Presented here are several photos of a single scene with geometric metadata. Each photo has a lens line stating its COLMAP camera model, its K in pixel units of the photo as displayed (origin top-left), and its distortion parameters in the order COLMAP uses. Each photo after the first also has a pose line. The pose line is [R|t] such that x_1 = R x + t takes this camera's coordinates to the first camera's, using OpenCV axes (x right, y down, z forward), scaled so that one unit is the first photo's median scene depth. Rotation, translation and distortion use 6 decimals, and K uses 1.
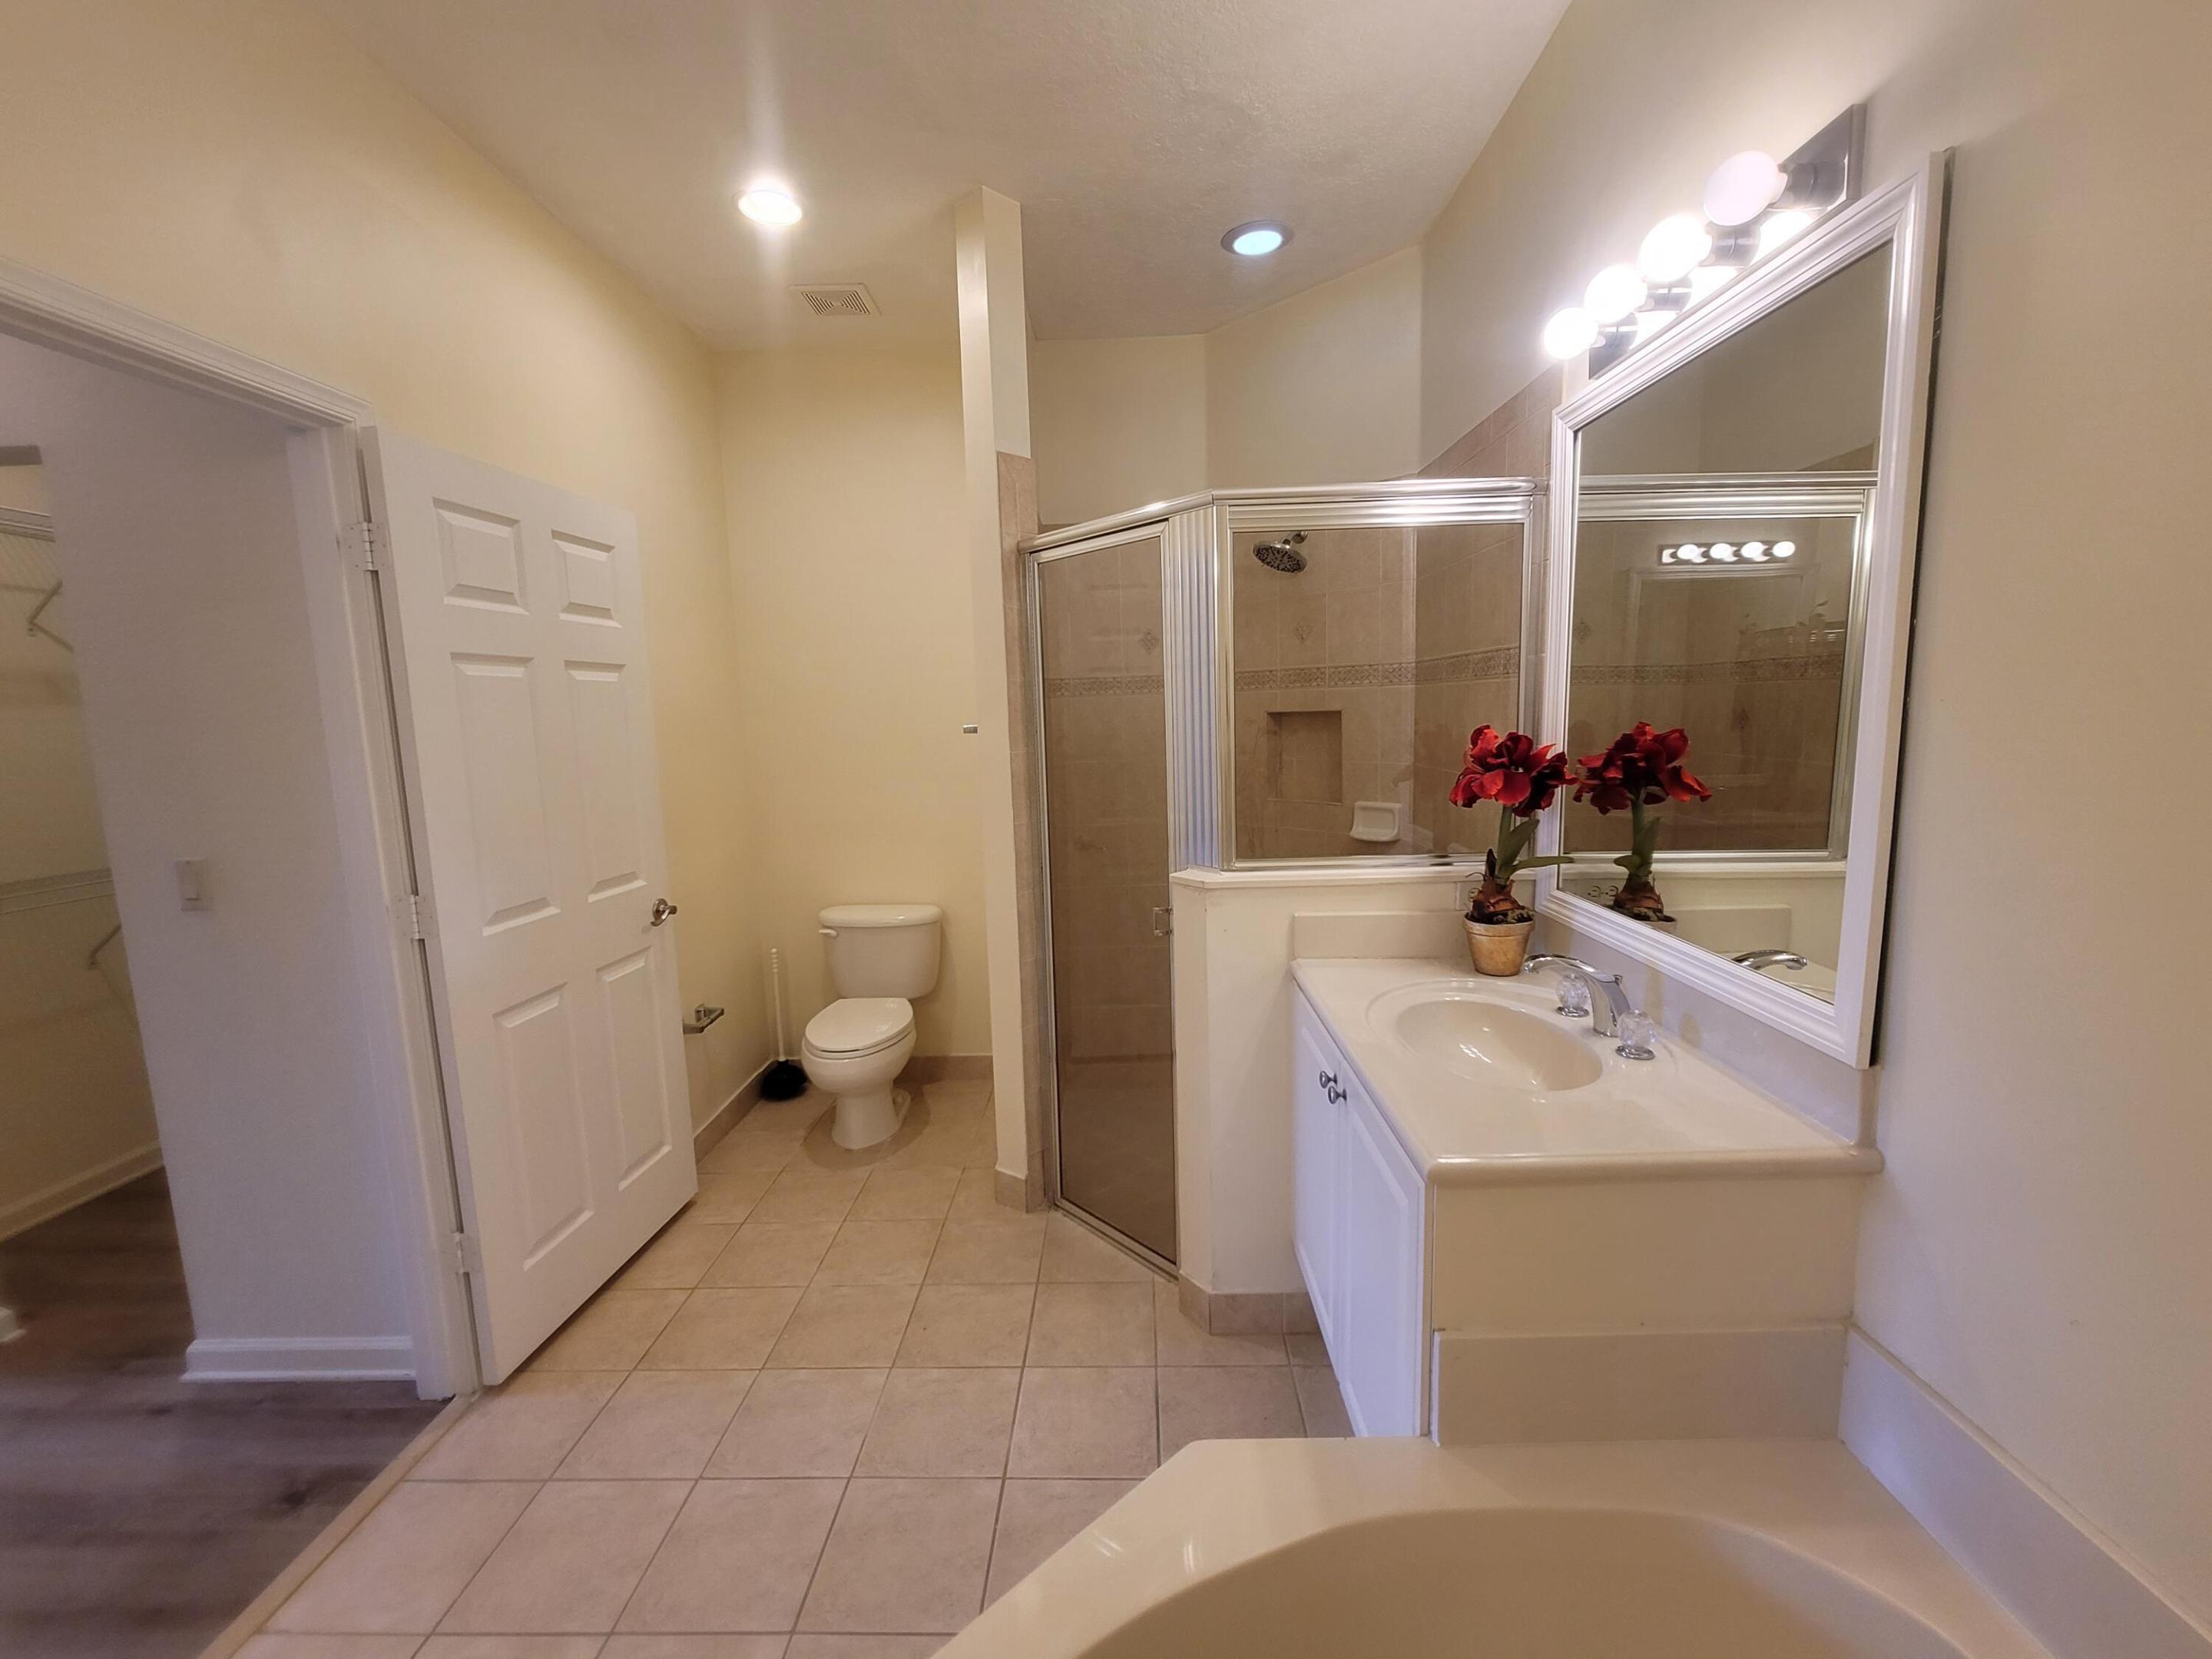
lens RADIAL K [[902.1, 0, 1109.7], [0, 902.1, 822.0], [0, 0, 1]] dist [-0.005016, 0.000269]
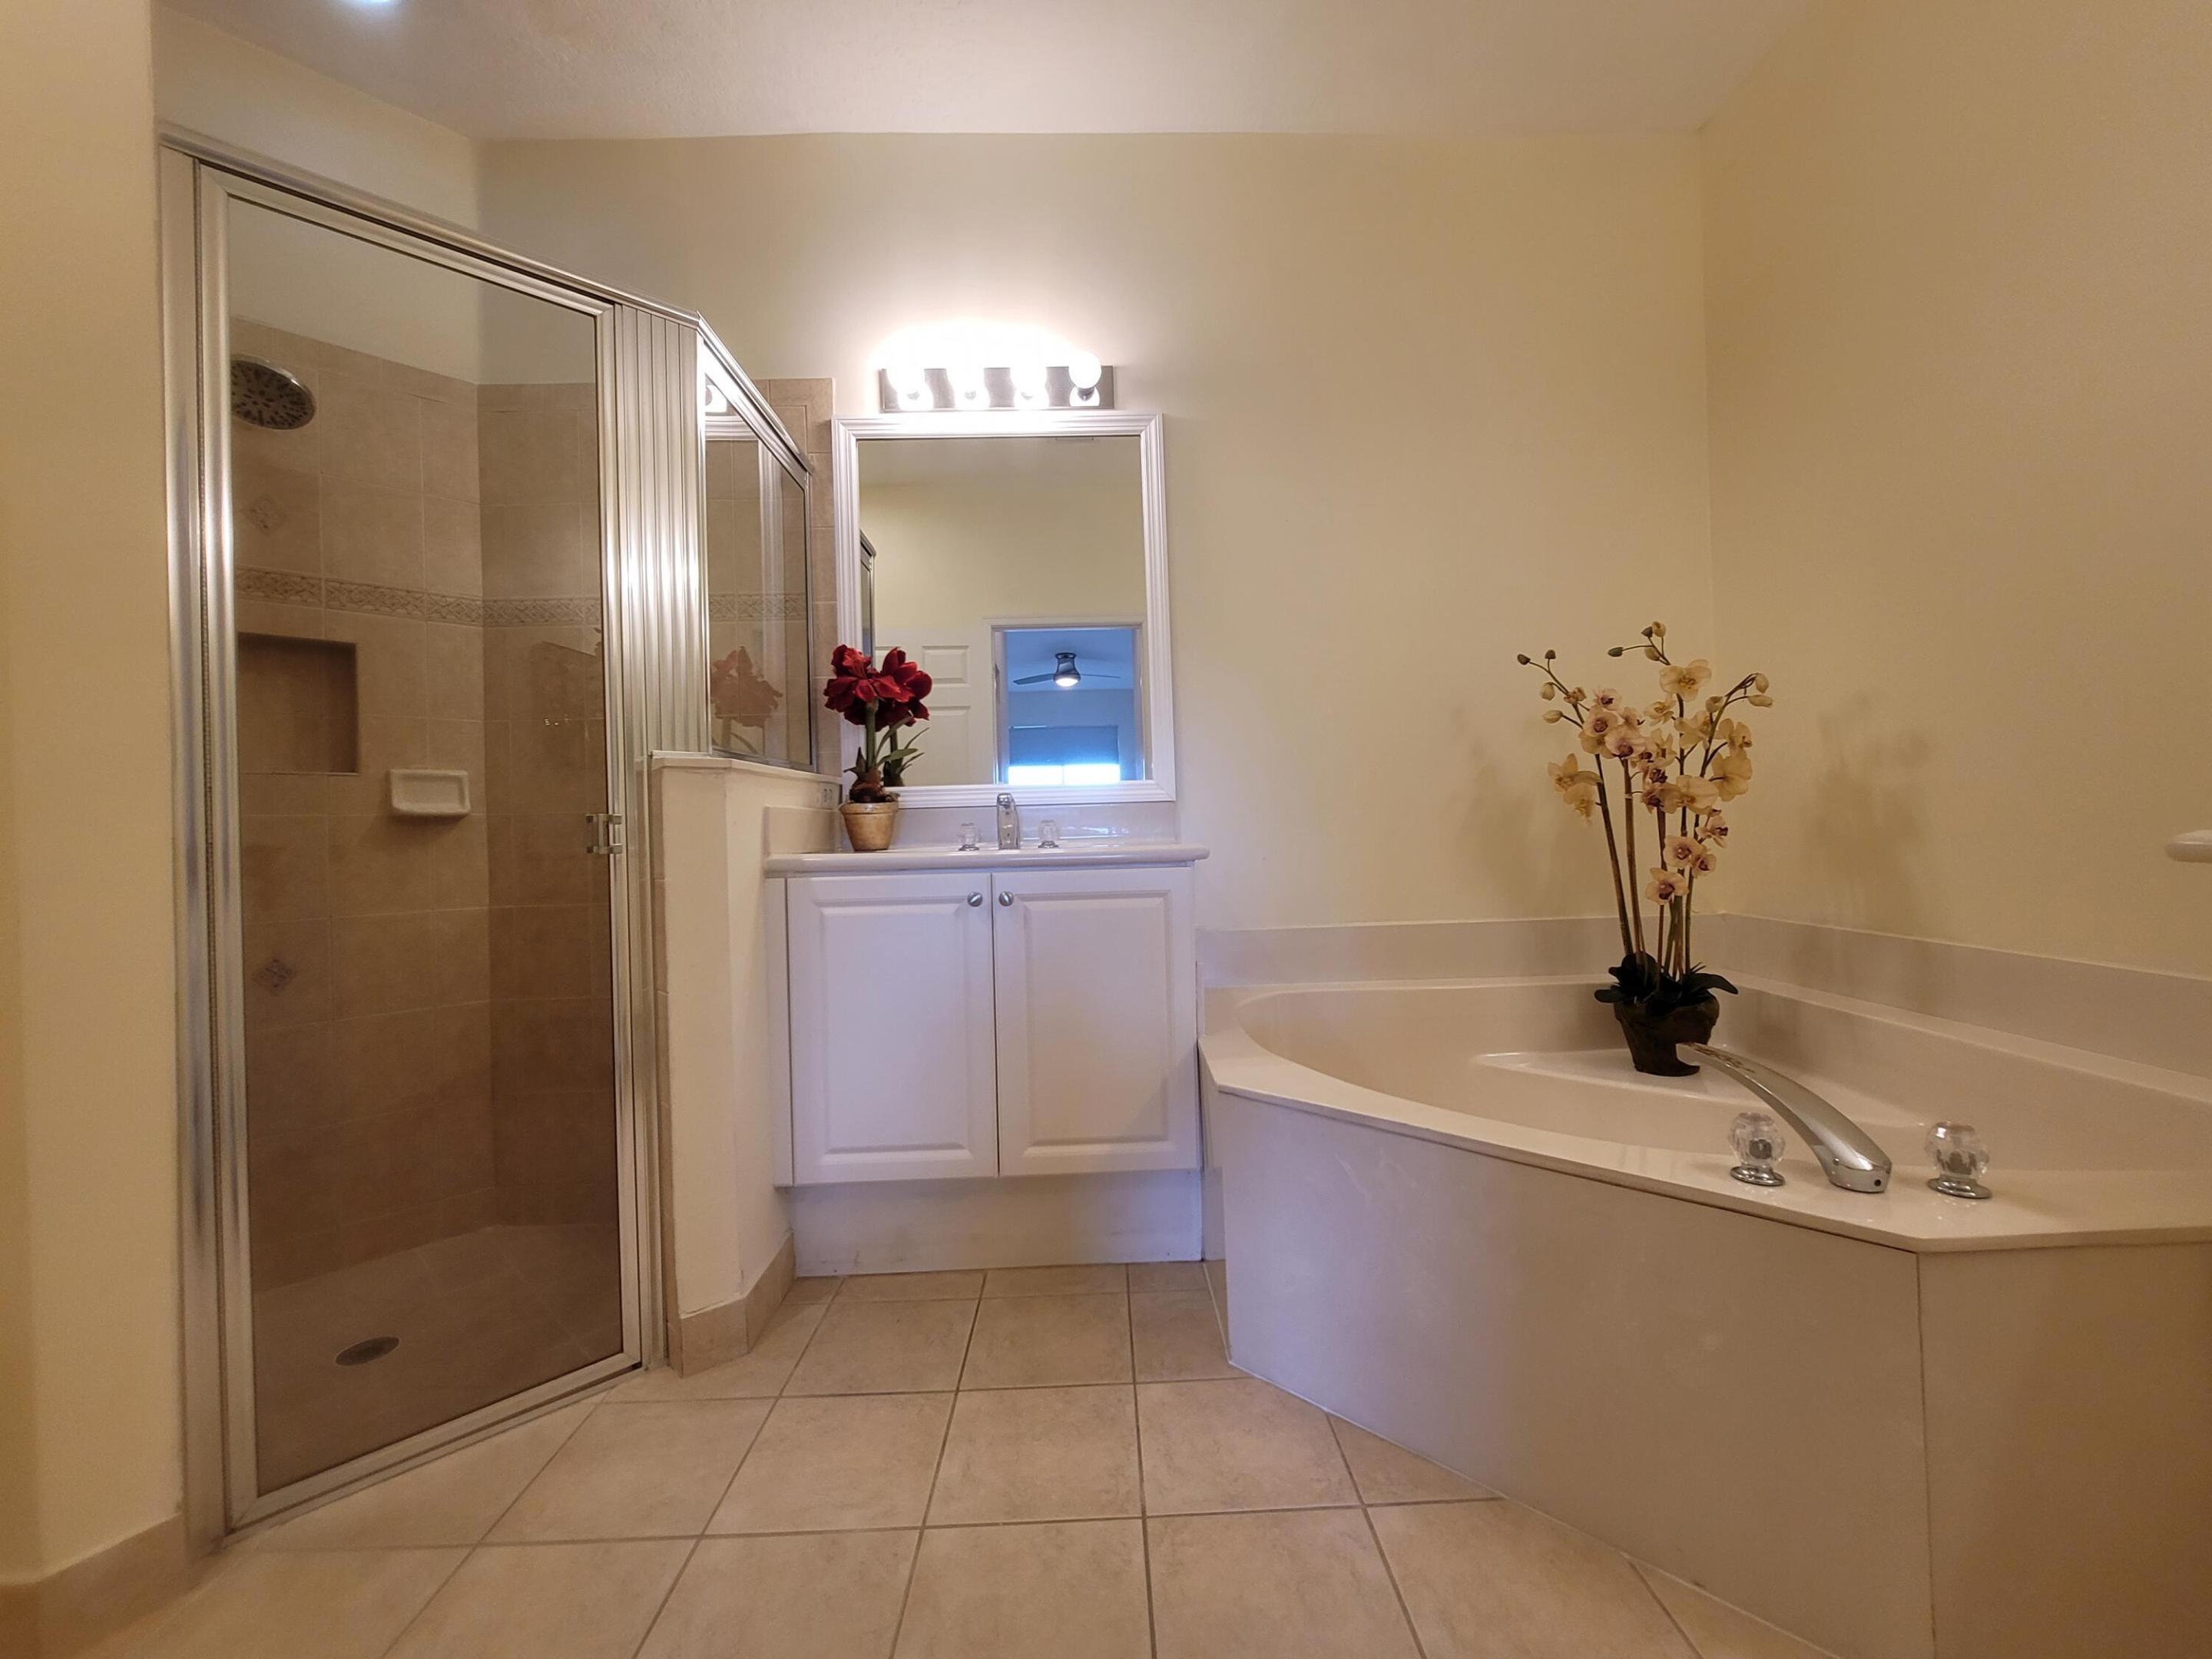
lens RADIAL K [[902.1, 0, 1109.7], [0, 902.1, 822.0], [0, 0, 1]] dist [-0.005016, 0.000269]
pose [[-0.045879, 0.037433, 0.998245, -0.591796], [0.160039, 0.986665, -0.029643, 0.165253], [-0.986044, 0.158398, -0.051258, 0.569434]]
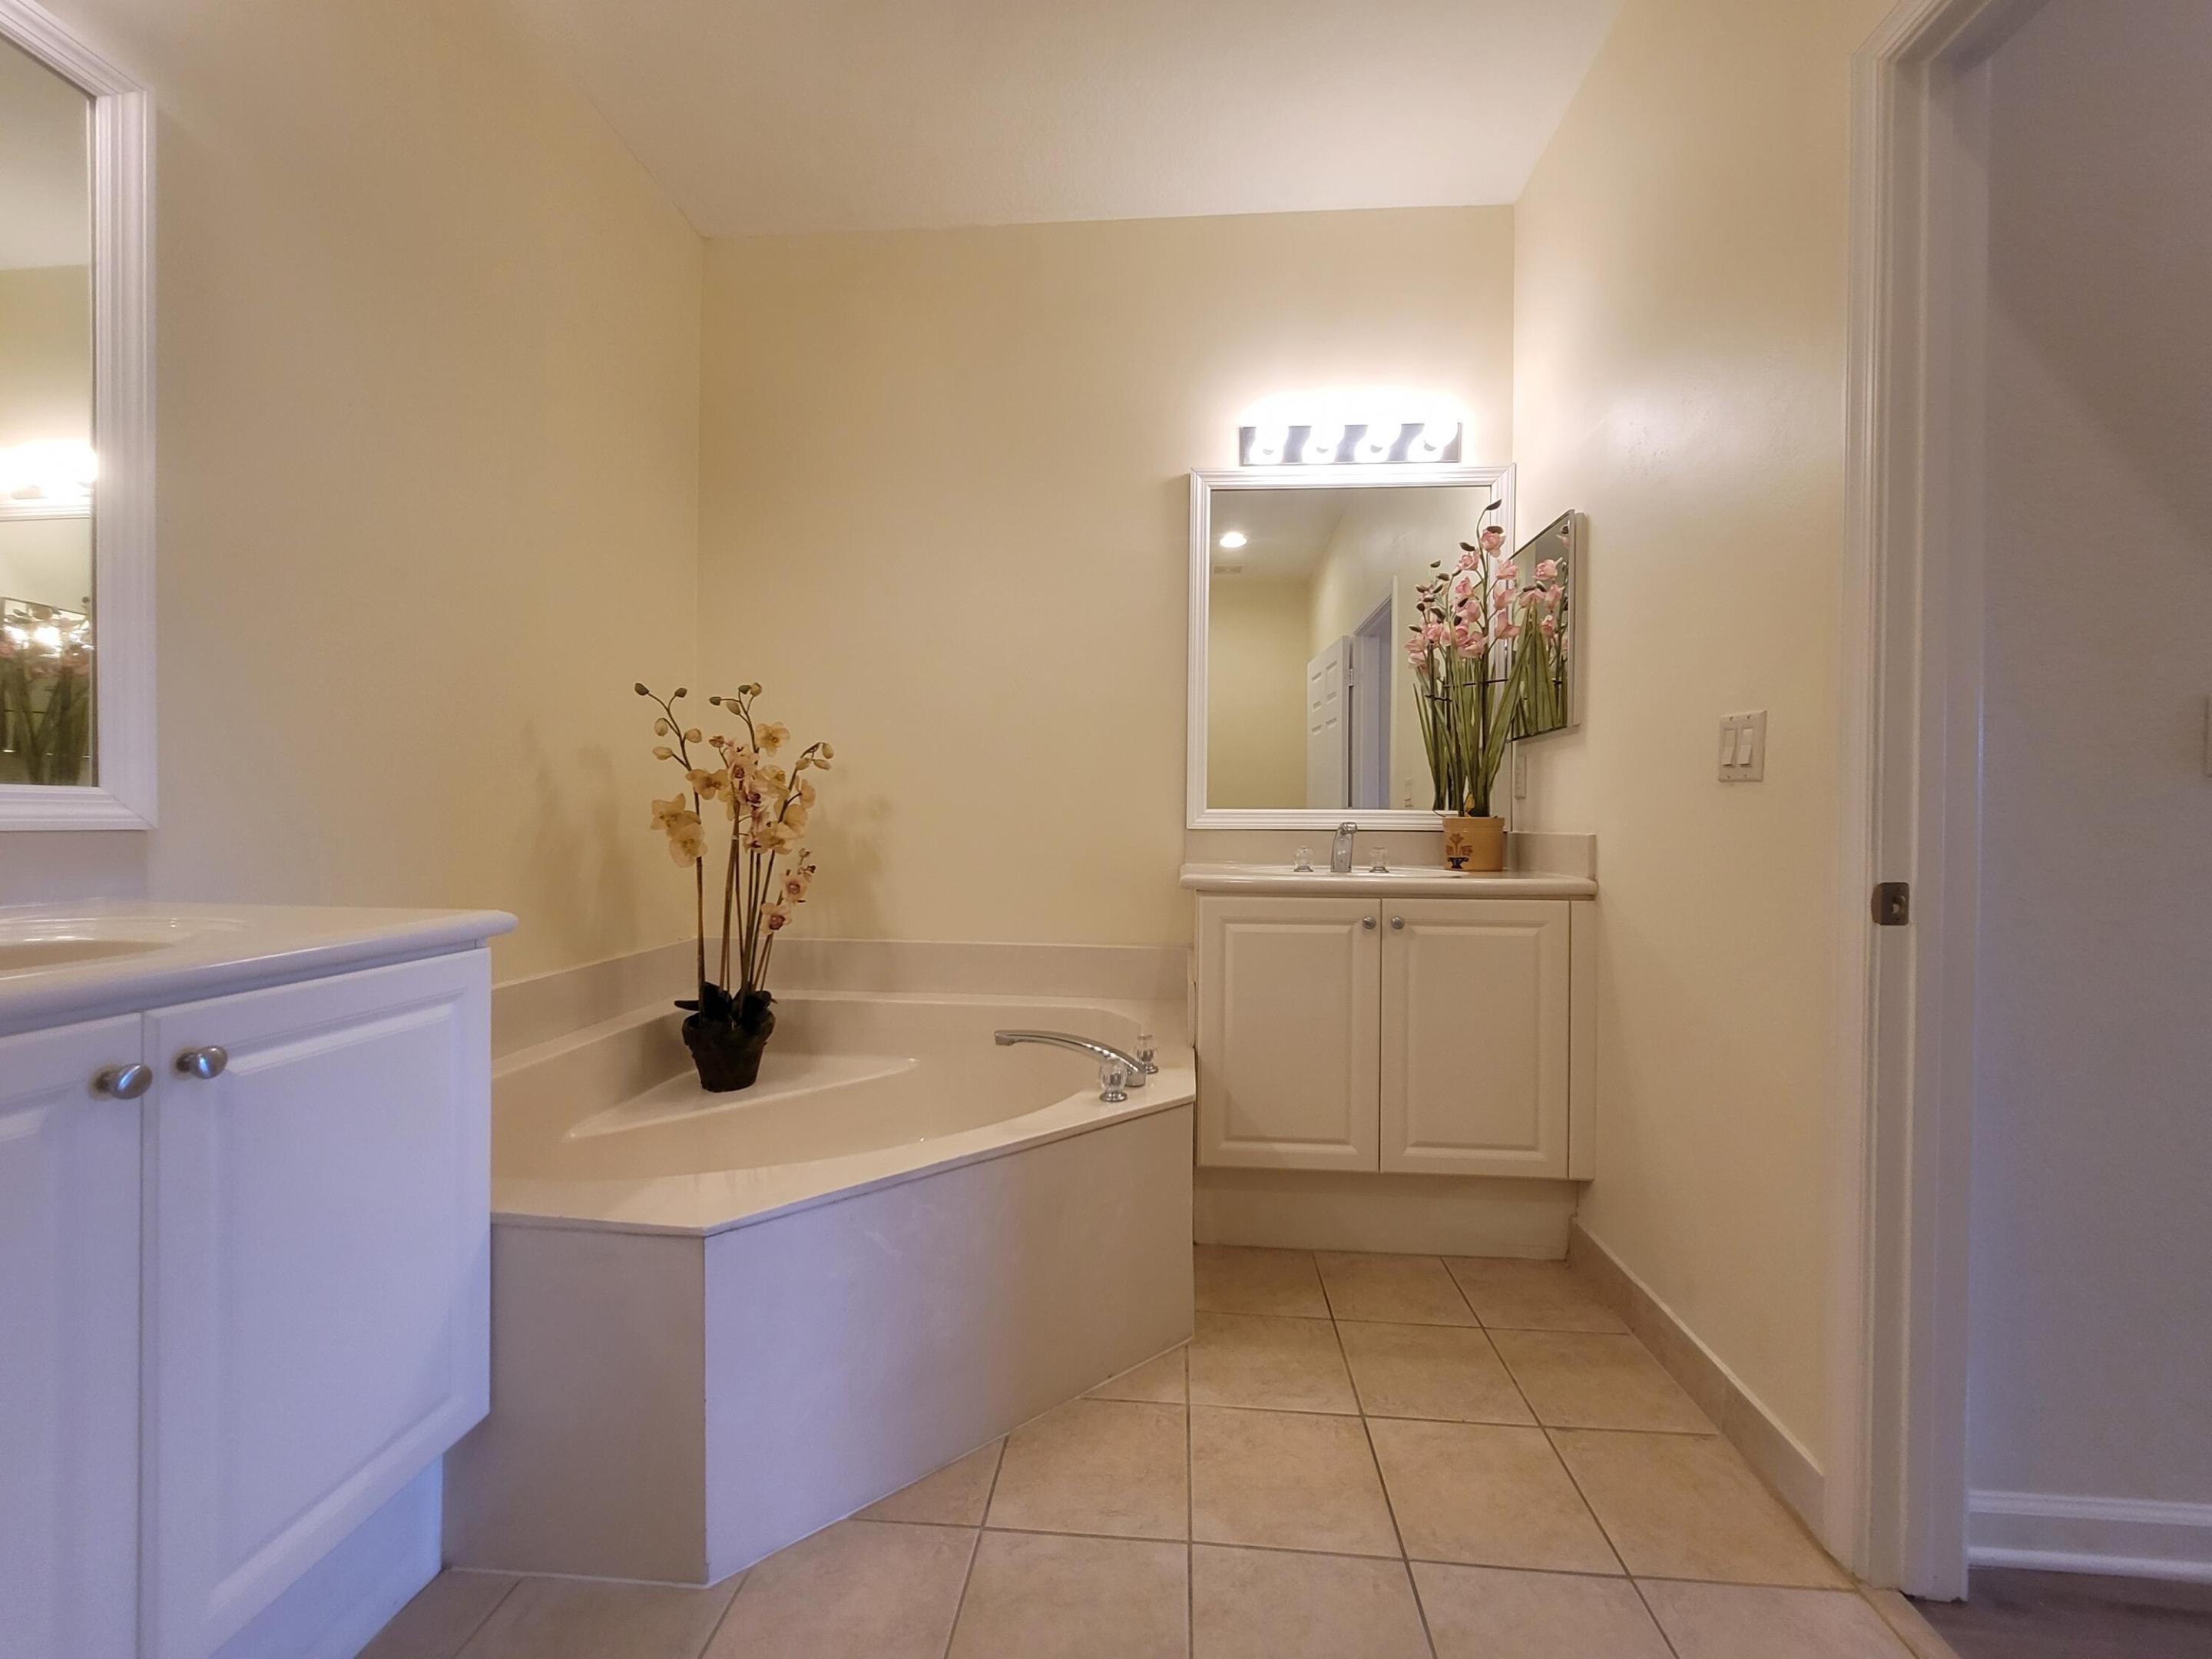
lens RADIAL K [[902.1, 0, 1109.7], [0, 902.1, 822.0], [0, 0, 1]] dist [-0.005016, 0.000269]
pose [[-0.998600, 0.022652, 0.047805, -0.198765], [0.028806, 0.990800, 0.132233, 0.069105], [-0.044370, 0.133425, -0.990065, 0.927621]]
